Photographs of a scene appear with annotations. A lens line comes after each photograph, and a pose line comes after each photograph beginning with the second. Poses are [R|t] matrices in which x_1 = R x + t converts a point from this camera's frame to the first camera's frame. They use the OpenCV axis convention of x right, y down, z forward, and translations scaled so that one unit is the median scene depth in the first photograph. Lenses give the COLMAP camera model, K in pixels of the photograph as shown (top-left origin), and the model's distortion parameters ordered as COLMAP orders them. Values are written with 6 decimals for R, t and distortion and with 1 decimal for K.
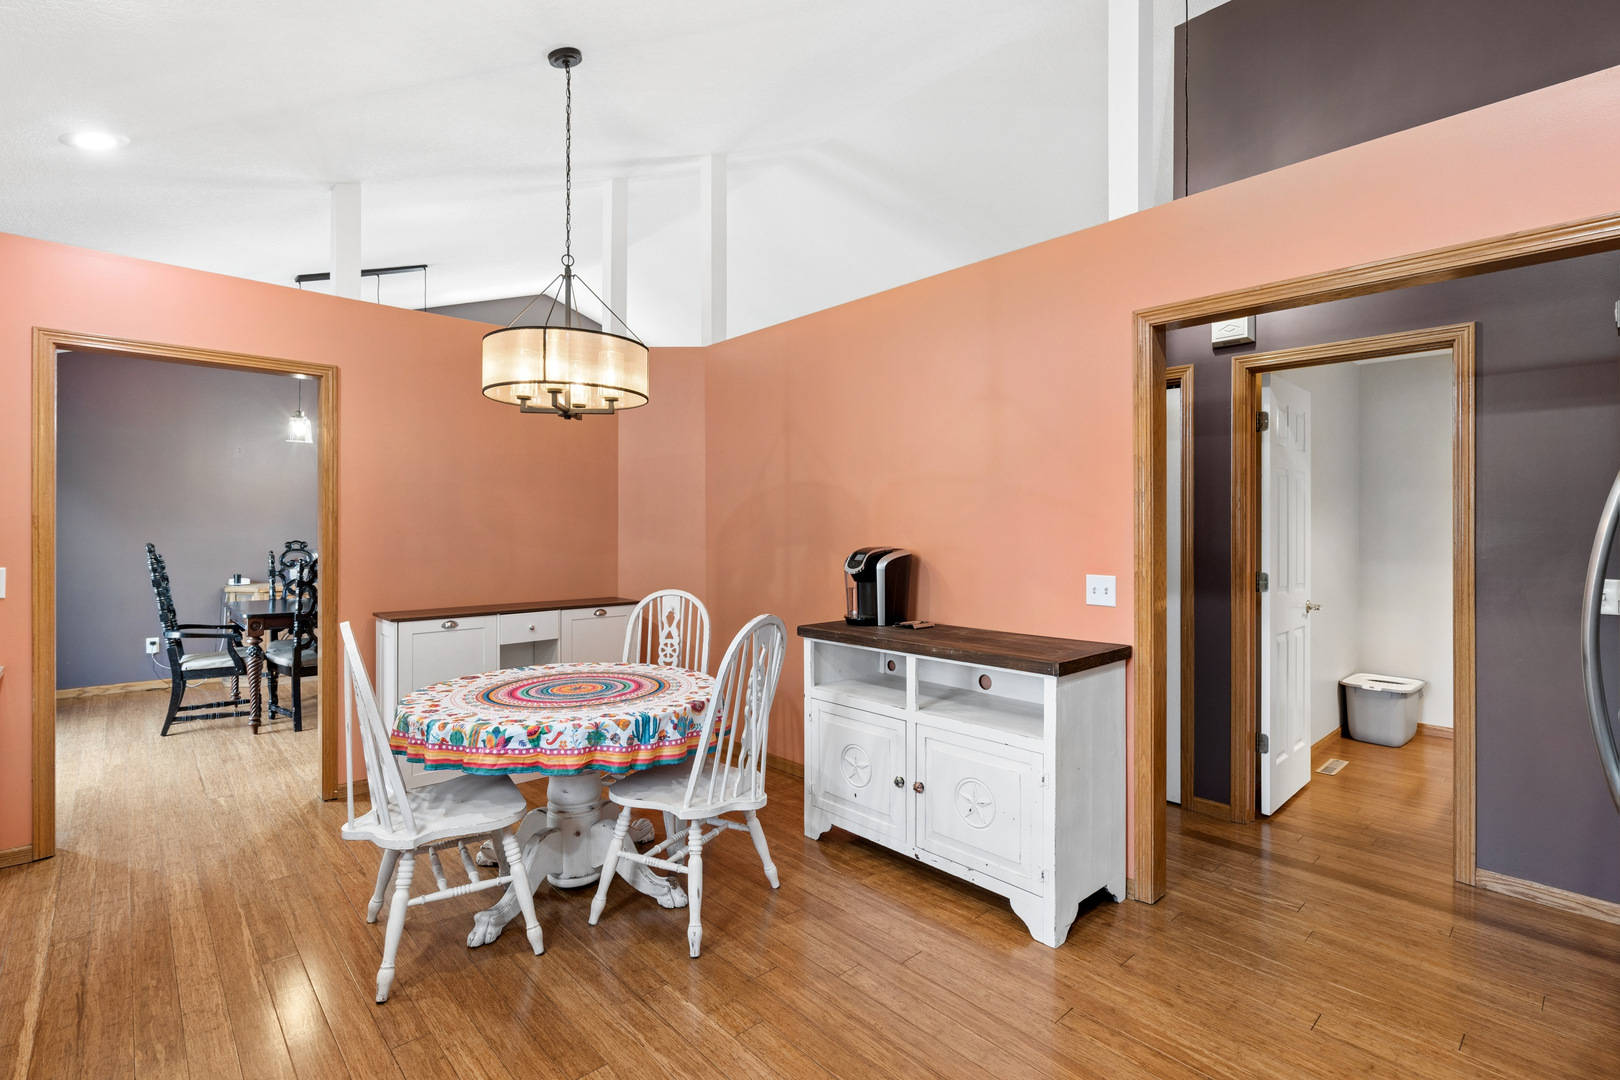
lens RADIAL K [[738.6, 0, 803.8], [0, 738.6, 524.0], [0, 0, 1]] dist [-0.004719, 0.001332]
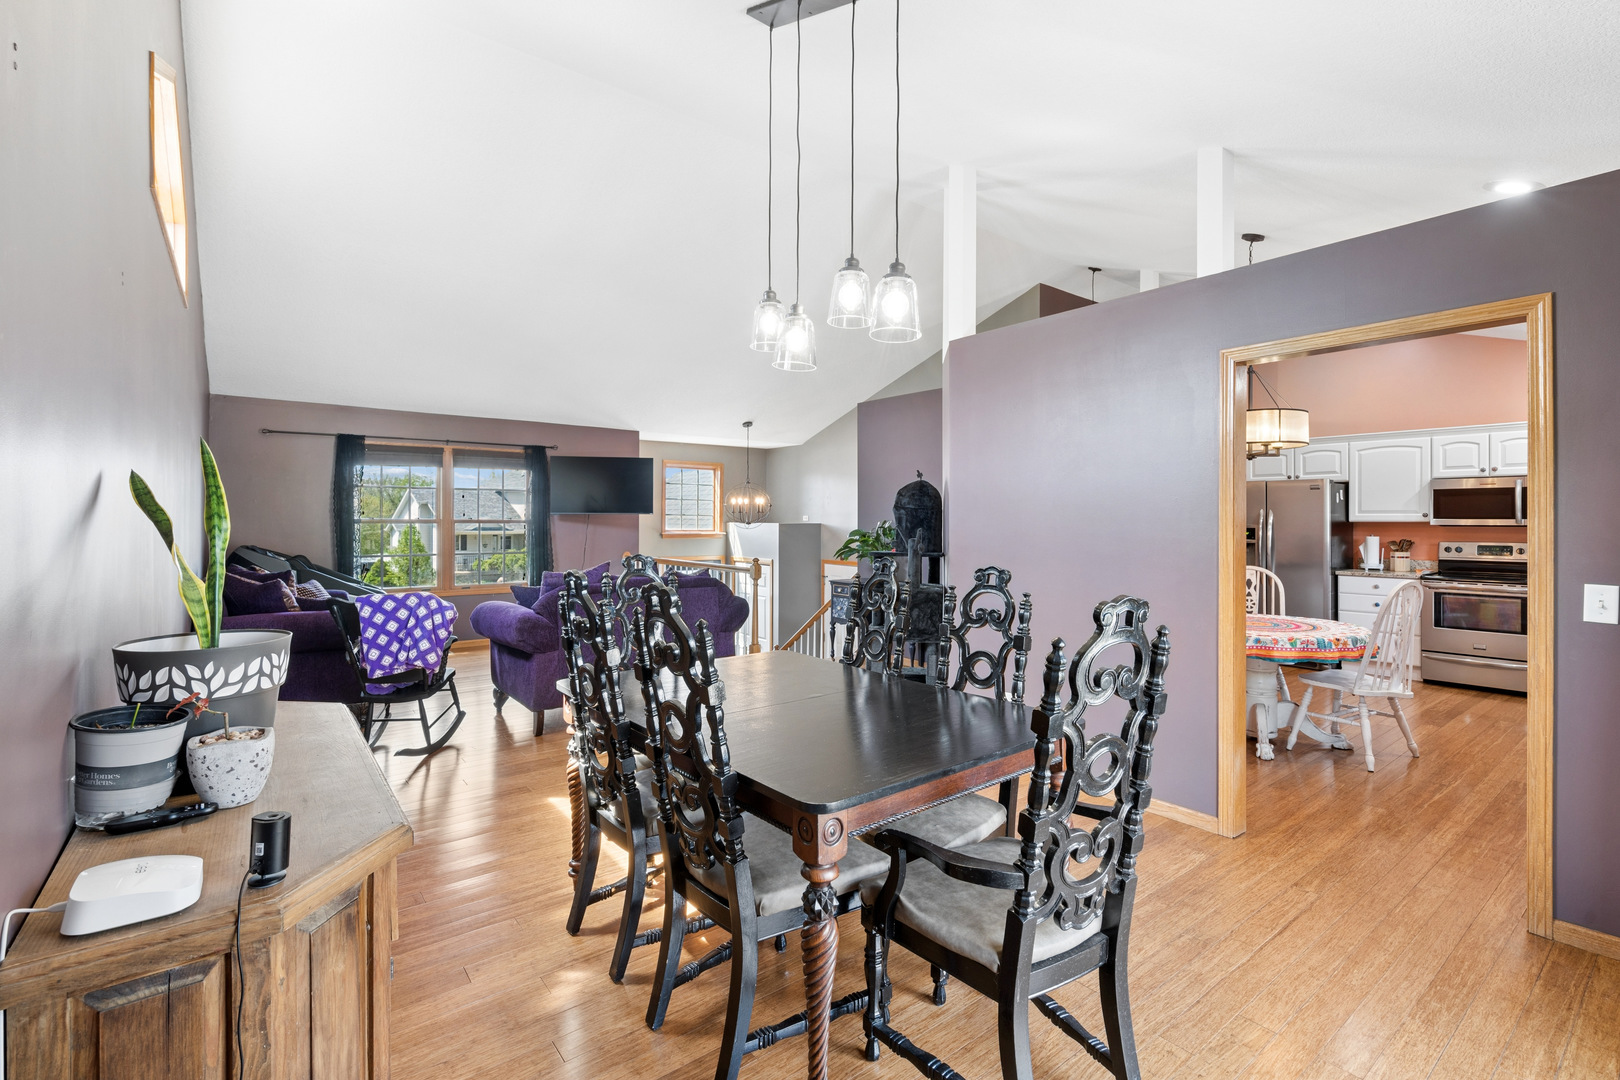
lens RADIAL K [[738.6, 0, 804.0], [0, 738.6, 523.9], [0, 0, 1]] dist [-0.004719, 0.001332]
pose [[0.085379, -0.007823, 0.996318, -2.294381], [0.006475, 0.999952, 0.007297, -0.024452], [-0.996327, 0.005828, 0.085426, 2.092616]]
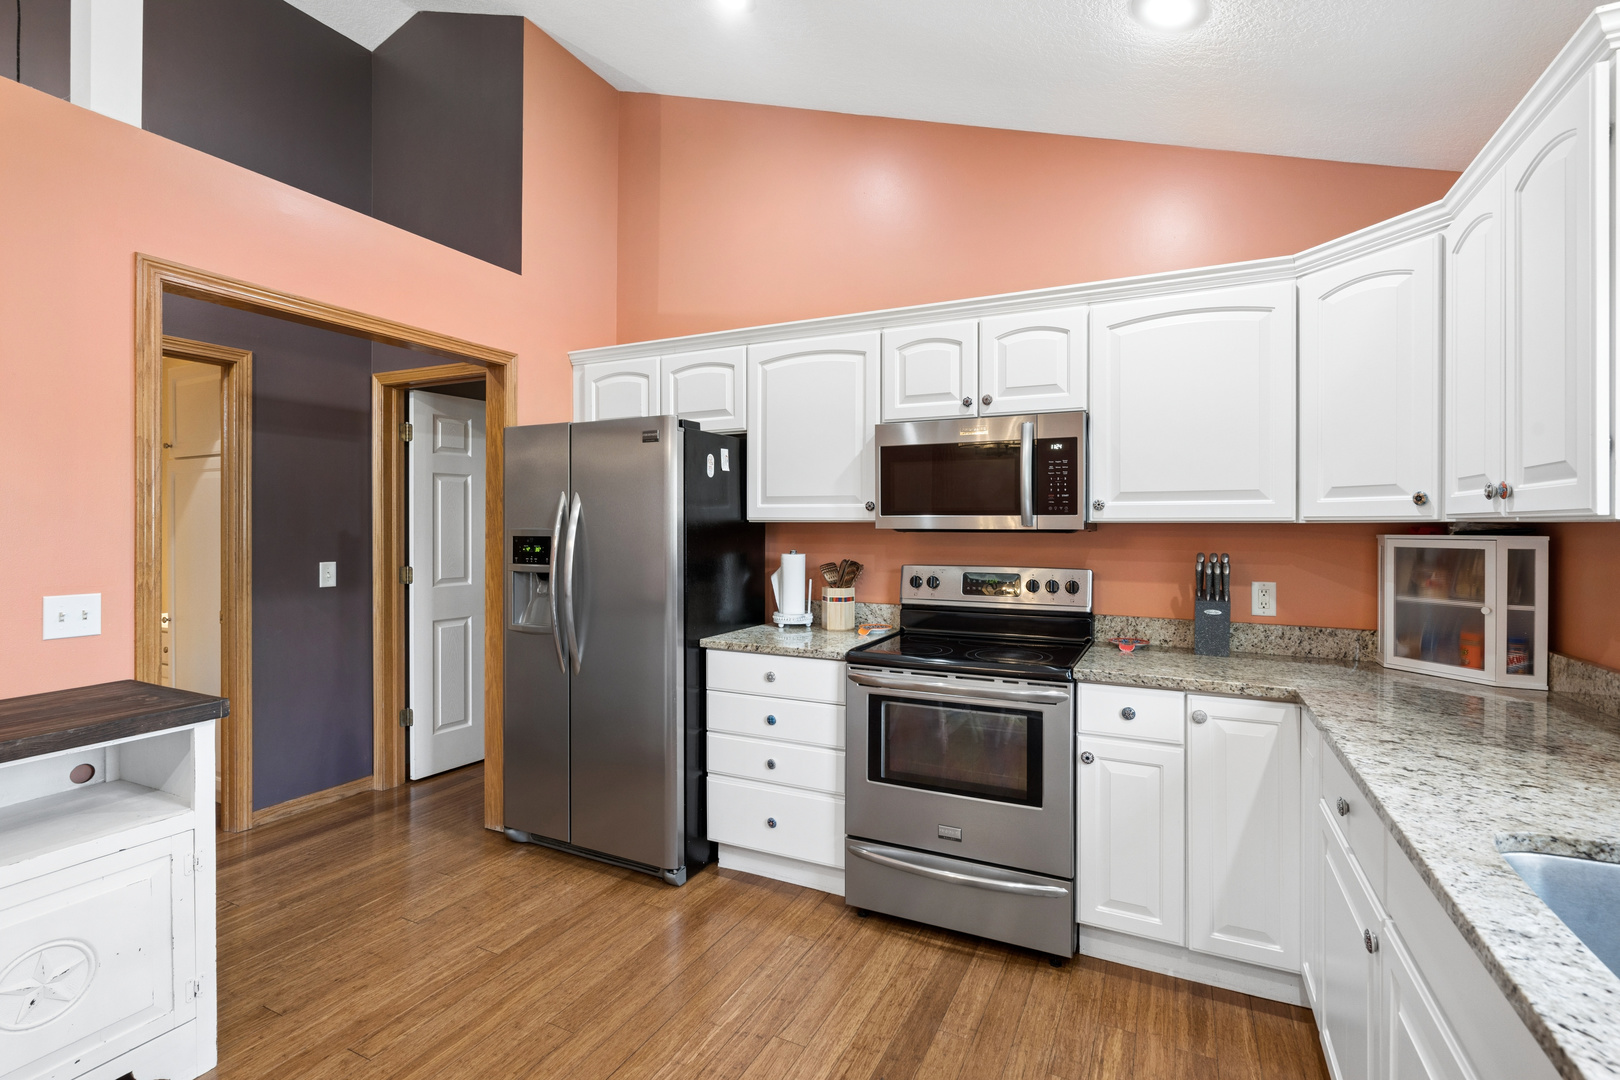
lens RADIAL K [[738.6, 0, 810.7], [0, 738.6, 528.4], [0, 0, 1]] dist [-0.004719, 0.001332]
pose [[-0.347030, -0.009359, 0.937807, -0.512259], [0.003233, 0.999932, 0.011176, -0.000658], [-0.937849, 0.006911, -0.346976, 0.572647]]
